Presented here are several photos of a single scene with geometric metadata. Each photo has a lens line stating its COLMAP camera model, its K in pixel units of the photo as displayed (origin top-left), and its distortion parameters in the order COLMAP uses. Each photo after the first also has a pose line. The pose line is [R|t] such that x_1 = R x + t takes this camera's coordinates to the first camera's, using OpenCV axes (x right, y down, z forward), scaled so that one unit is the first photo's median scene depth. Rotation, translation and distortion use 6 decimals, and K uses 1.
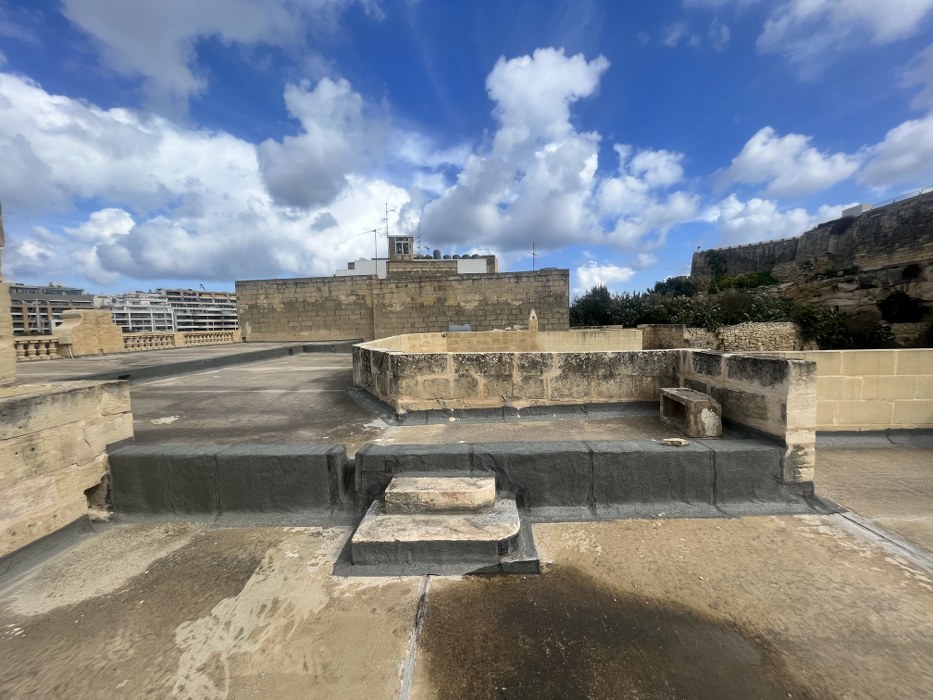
lens RADIAL K [[378.4, 0, 482.7], [0, 378.4, 374.8], [0, 0, 1]] dist [-0.004869, 0.000277]
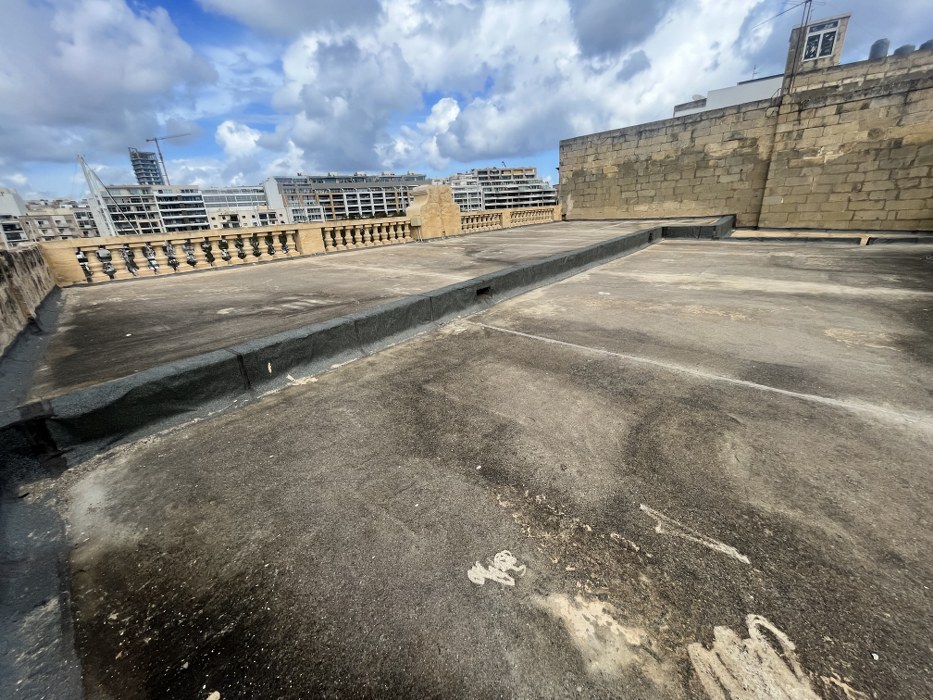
lens RADIAL K [[378.4, 0, 470.1], [0, 378.4, 344.3], [0, 0, 1]] dist [-0.004869, 0.000277]
pose [[0.761876, 0.197826, -0.616774, -0.115908], [-0.045919, 0.966319, 0.253218, -0.012746], [0.646093, -0.164598, 0.745299, 0.105582]]
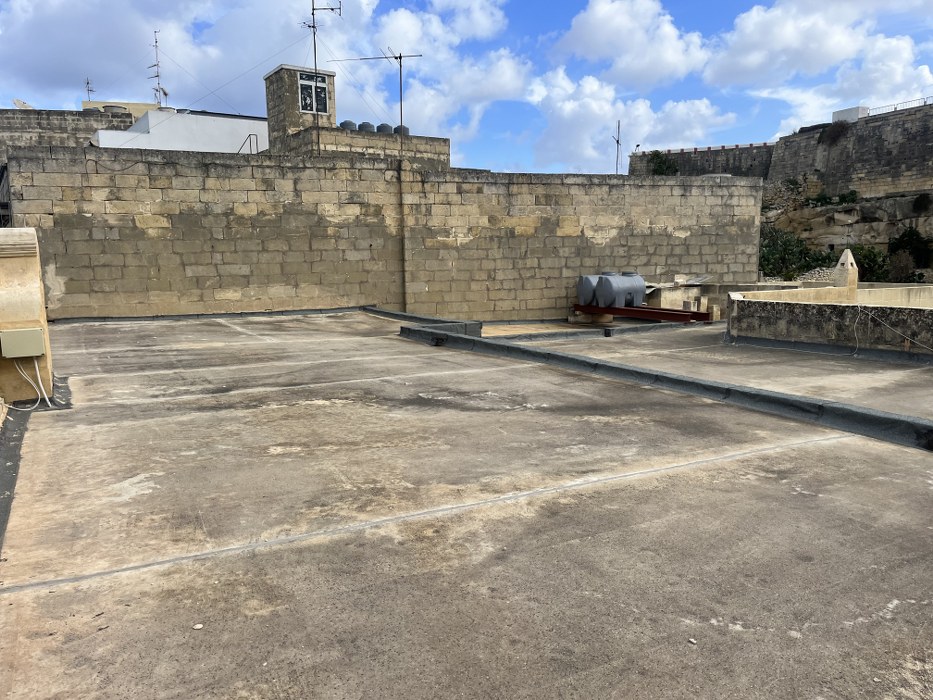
lens RADIAL K [[692.7, 0, 462.5], [0, 692.7, 340.6], [0, 0, 1]] dist [0.030910, -0.017562]
pose [[0.891930, -0.041305, 0.450282, -0.305527], [0.050576, 0.998683, -0.008572, -0.022339], [-0.449335, 0.030419, 0.892845, 0.126672]]
